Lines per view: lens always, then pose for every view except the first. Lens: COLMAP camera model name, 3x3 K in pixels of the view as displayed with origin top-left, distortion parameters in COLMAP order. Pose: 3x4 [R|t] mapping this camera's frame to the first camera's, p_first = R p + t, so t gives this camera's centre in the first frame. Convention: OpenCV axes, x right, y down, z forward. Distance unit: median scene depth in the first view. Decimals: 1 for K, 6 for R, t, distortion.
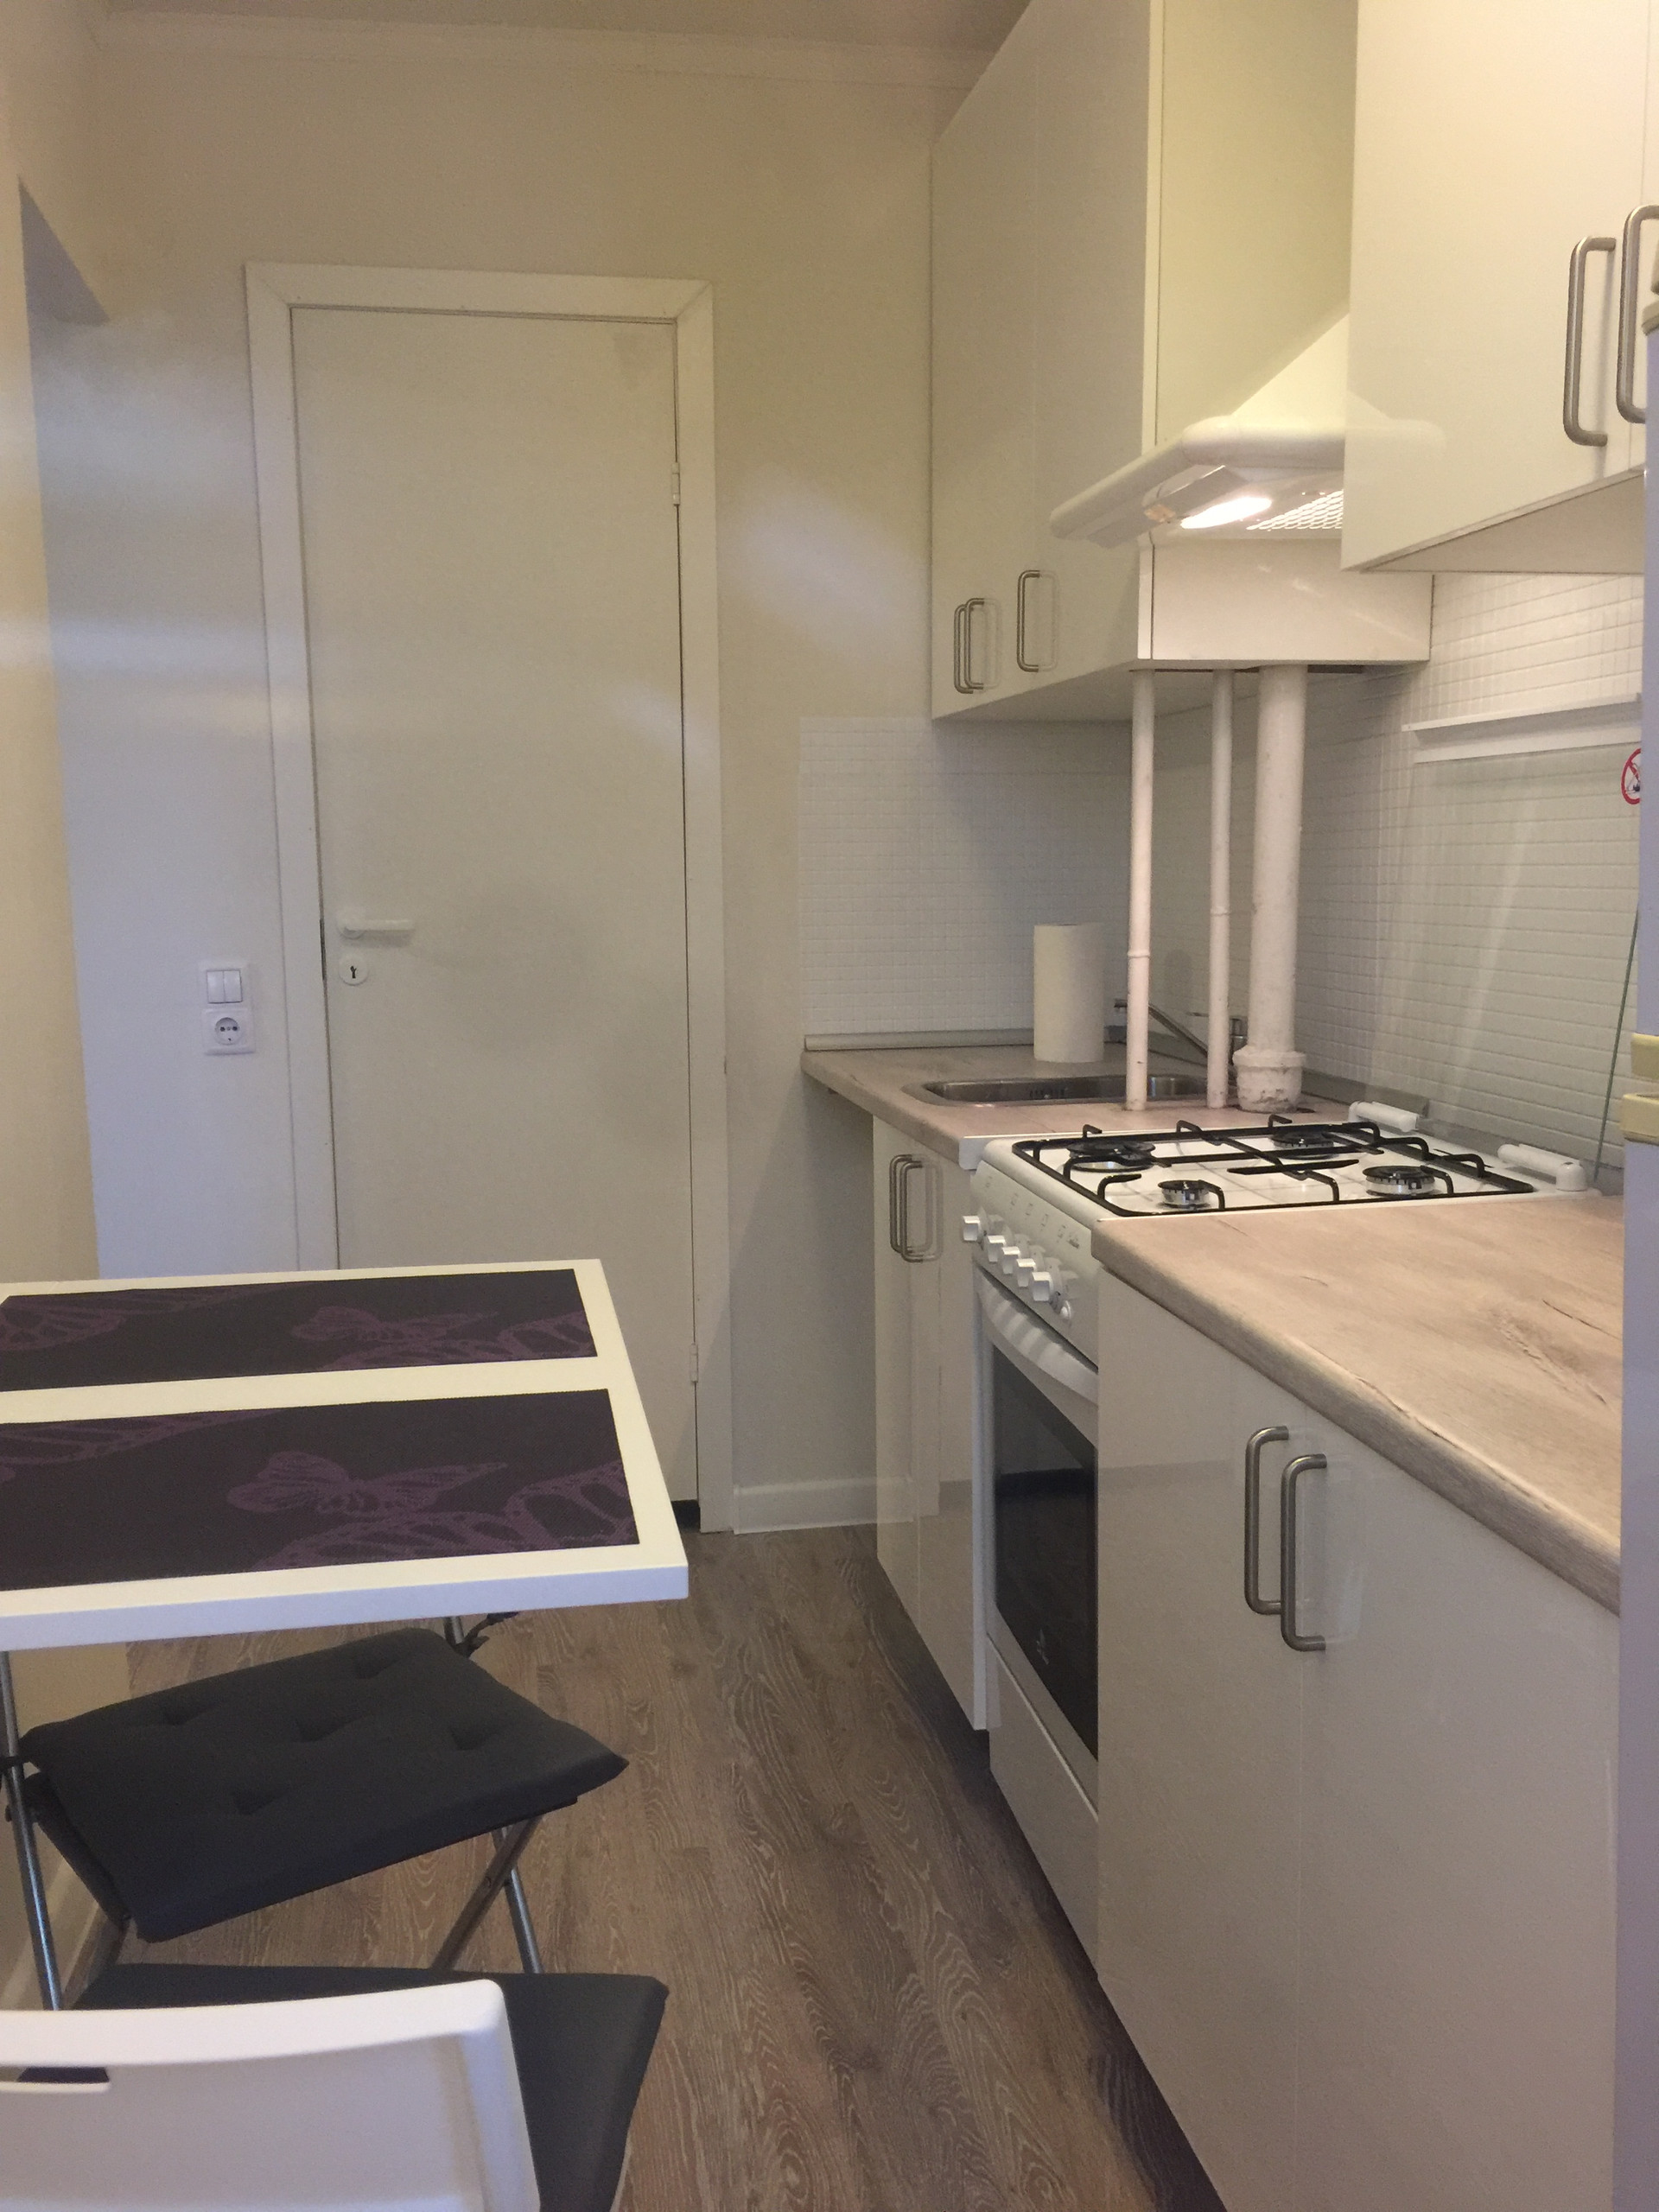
lens RADIAL K [[1898.1, 0, 829.5], [0, 1898.1, 1106.0], [0, 0, 1]] dist [0.097166, -0.141159]
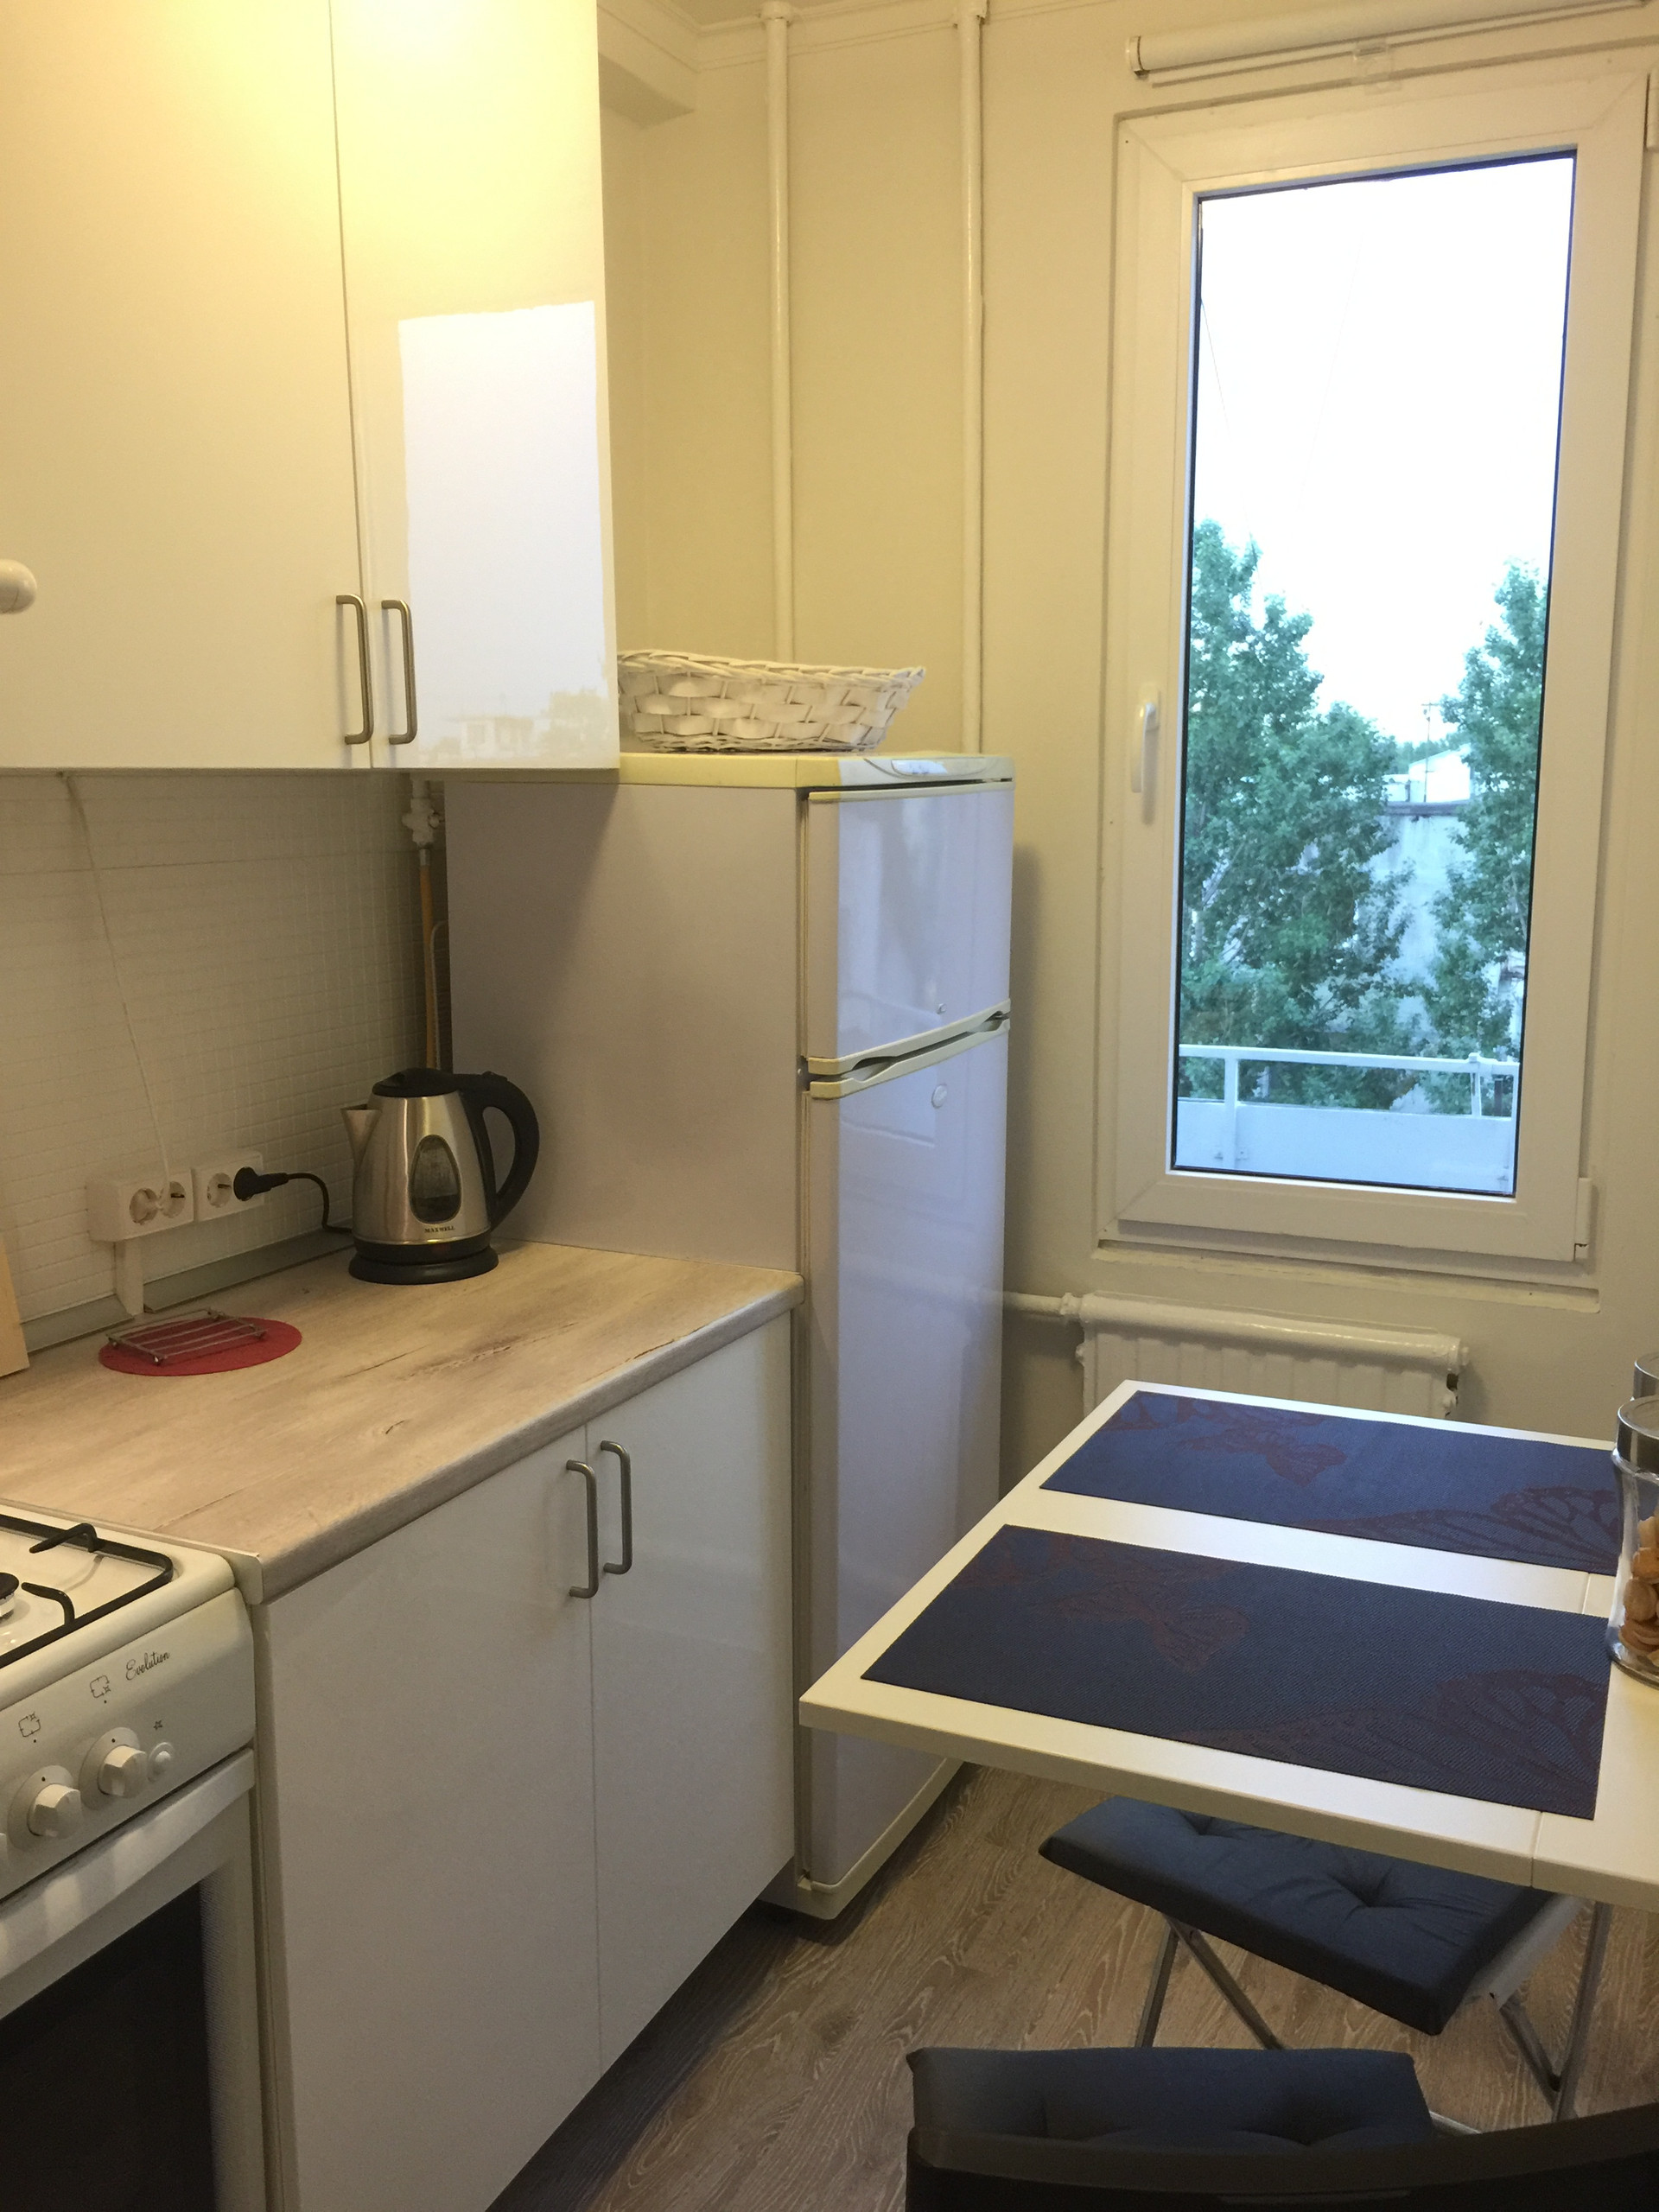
lens RADIAL K [[1898.1, 0, 829.5], [0, 1898.1, 1106.0], [0, 0, 1]] dist [0.097166, -0.141159]
pose [[-0.817491, -0.076450, 0.570845, -0.639137], [0.095607, 0.959386, 0.265401, -0.399760], [-0.567950, 0.271540, -0.776980, 1.851135]]
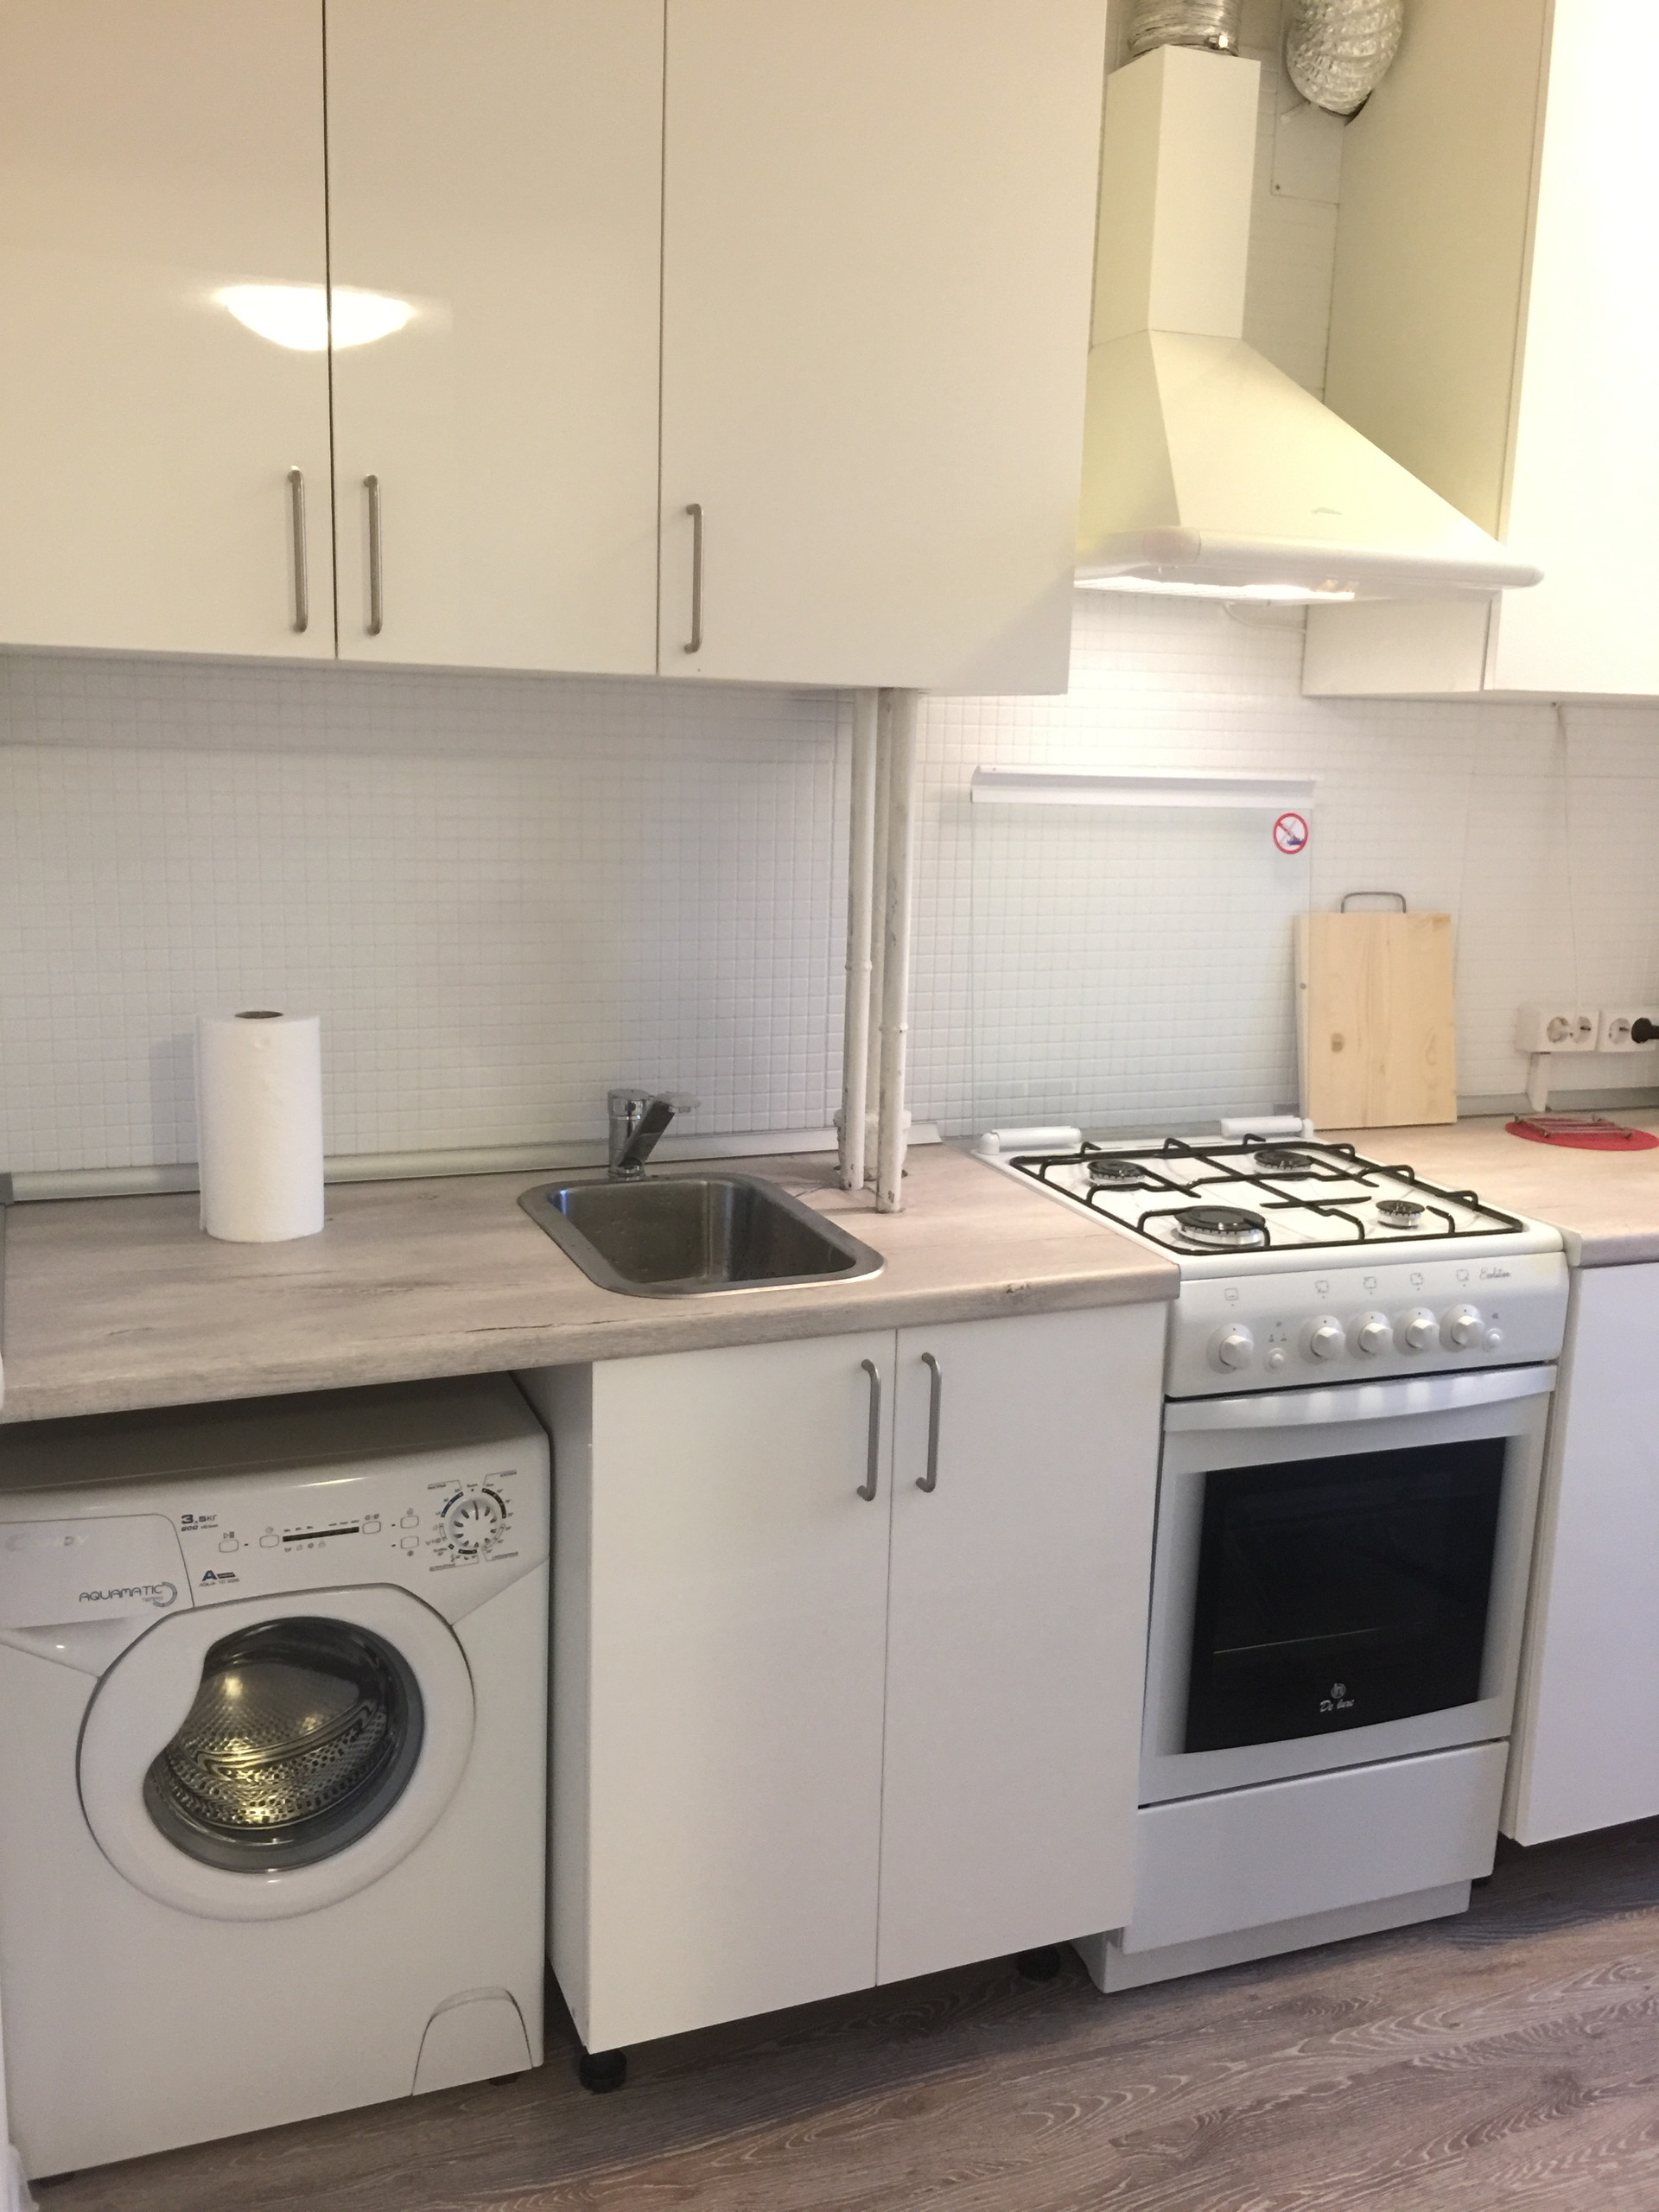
lens RADIAL K [[1898.1, 0, 829.5], [0, 1898.1, 1106.0], [0, 0, 1]] dist [0.097166, -0.141159]
pose [[-0.205190, -0.175199, 0.962914, -1.122001], [0.105430, 0.974166, 0.199712, -0.383512], [-0.973027, 0.142499, -0.181417, 2.118475]]
